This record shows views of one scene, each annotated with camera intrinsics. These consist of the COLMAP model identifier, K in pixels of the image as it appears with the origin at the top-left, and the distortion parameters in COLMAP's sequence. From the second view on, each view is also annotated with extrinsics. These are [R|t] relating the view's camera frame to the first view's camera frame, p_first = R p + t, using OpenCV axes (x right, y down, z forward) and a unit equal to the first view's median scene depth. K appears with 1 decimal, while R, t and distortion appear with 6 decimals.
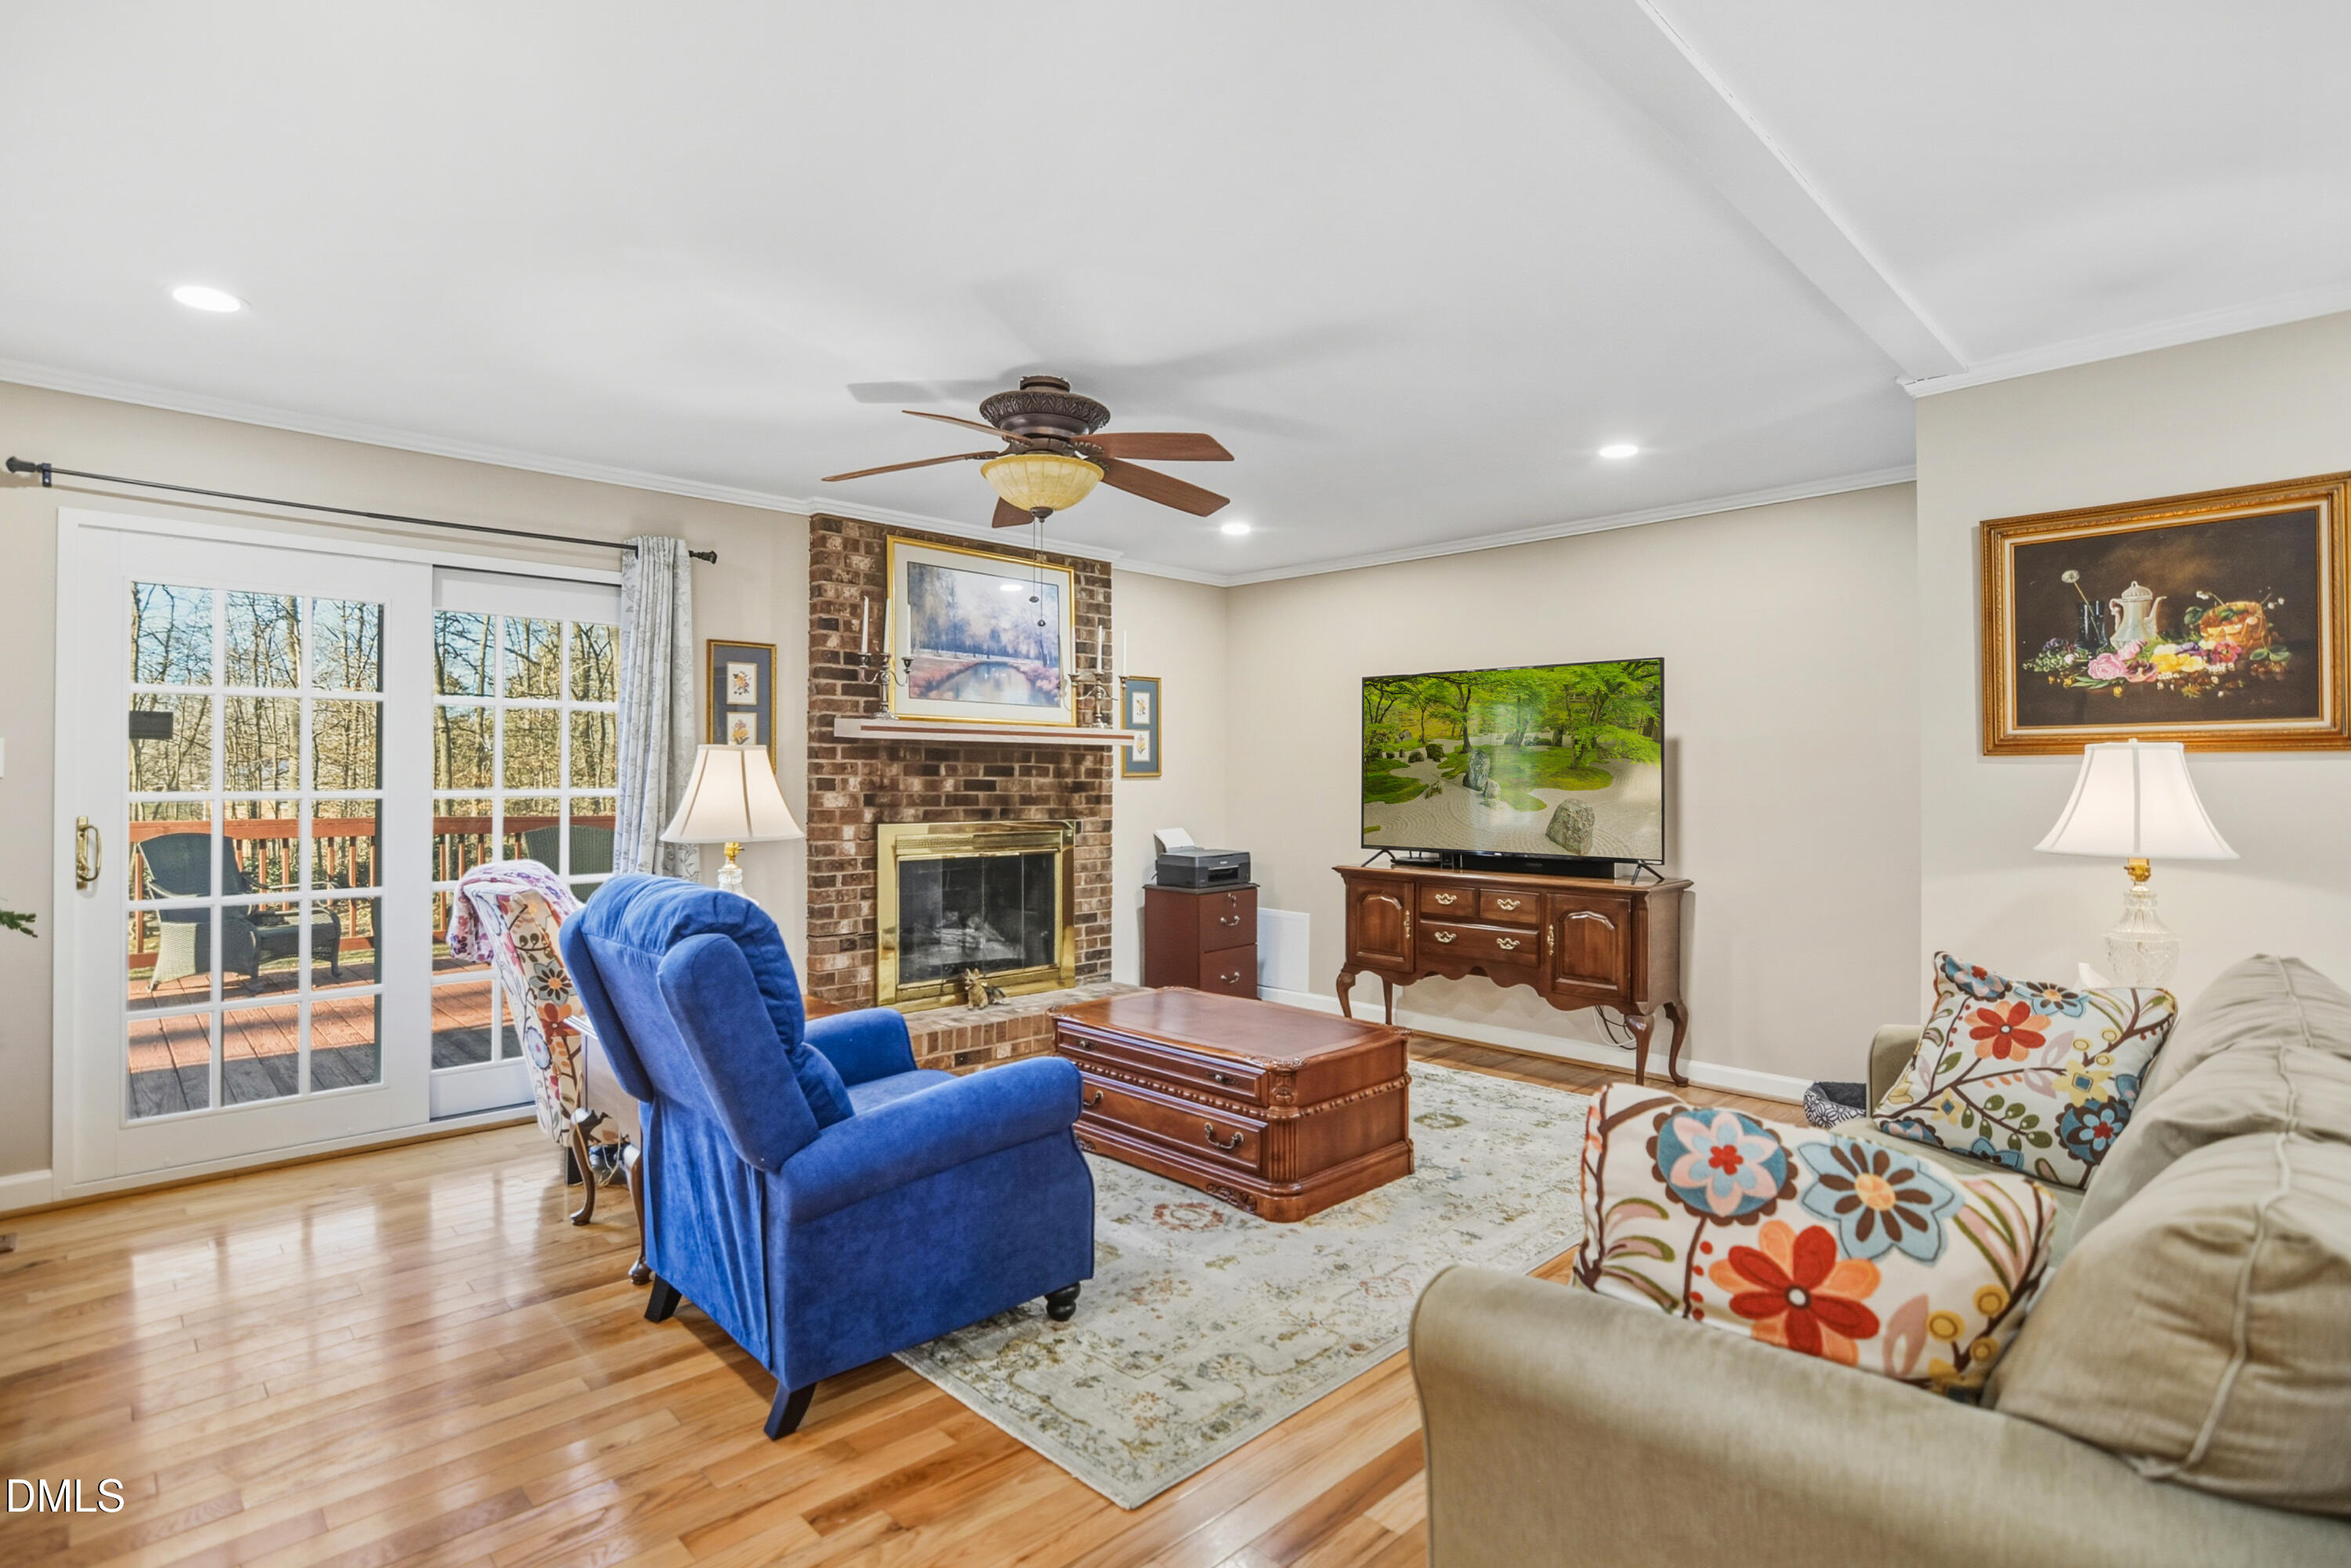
lens RADIAL K [[1146.1, 0, 1175.5], [0, 1146.1, 784.0], [0, 0, 1]] dist [0.000030, 0.000572]
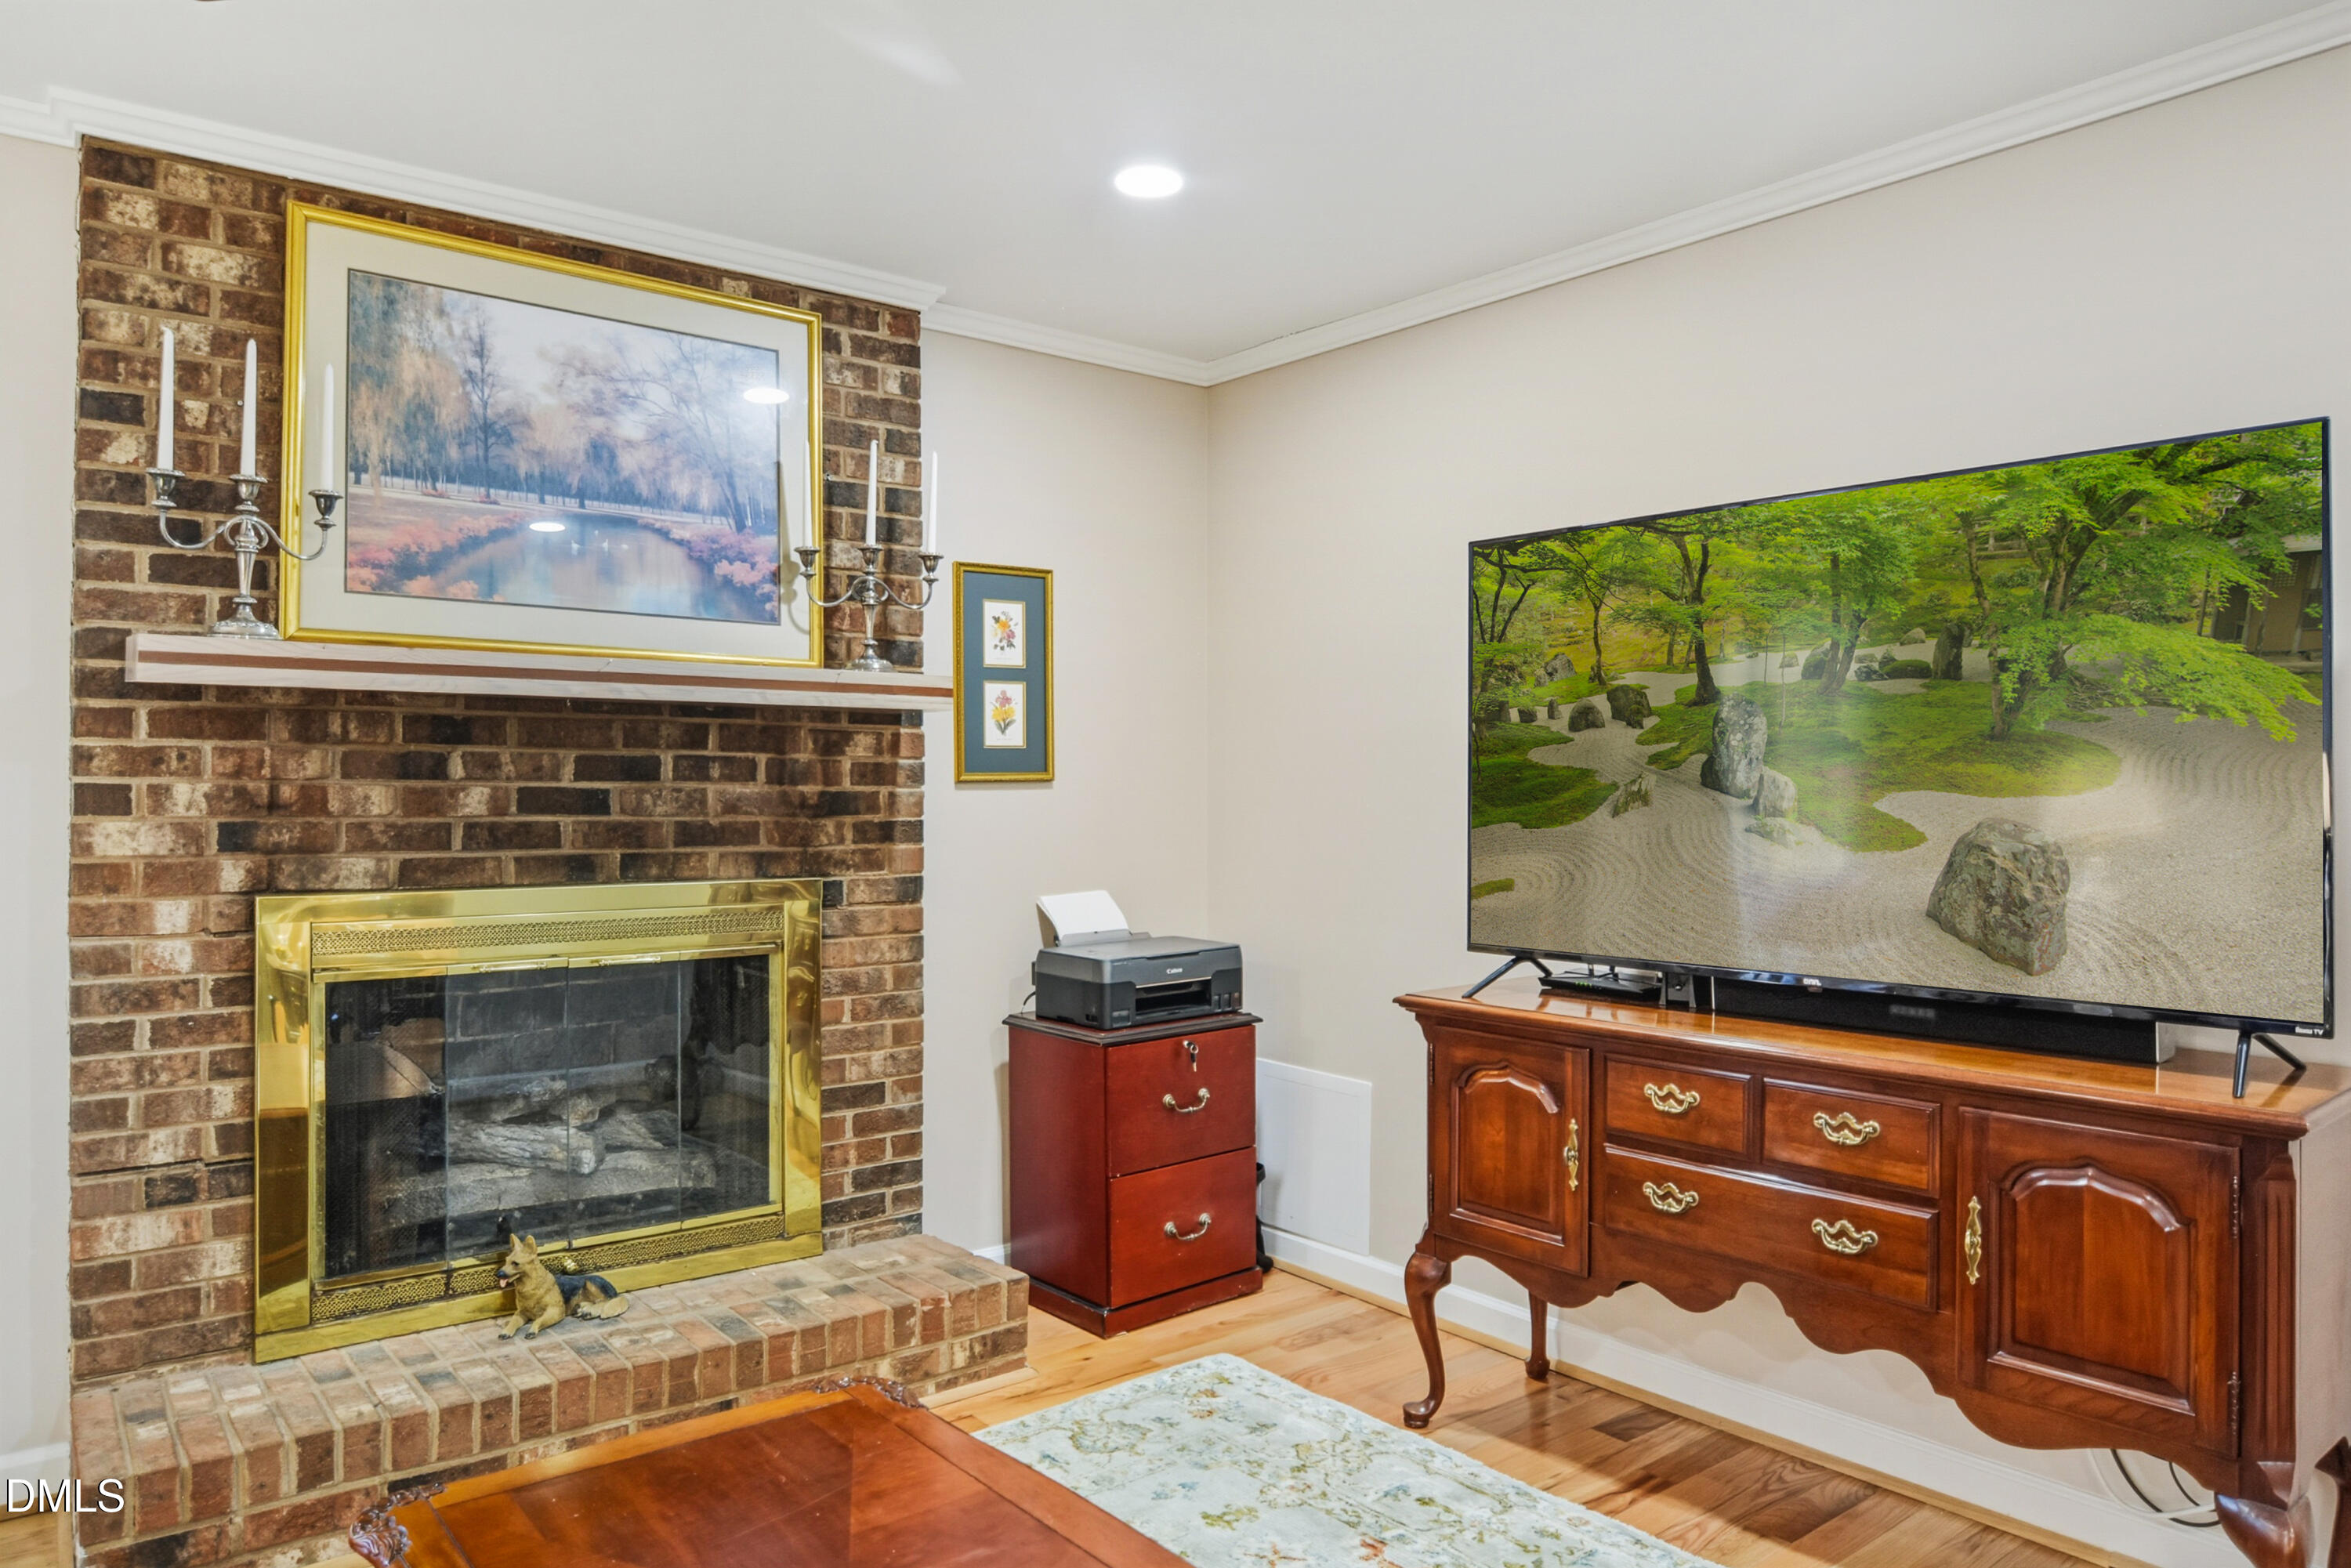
lens RADIAL K [[1518.2, 0, 1175.5], [0, 1518.2, 784.0], [0, 0, 1]] dist [0.003696, -0.000721]
pose [[0.994447, -0.001335, -0.105228, 0.118068], [0.000552, 0.999972, -0.007474, -0.000840], [0.105235, 0.007374, 0.994420, 0.451536]]
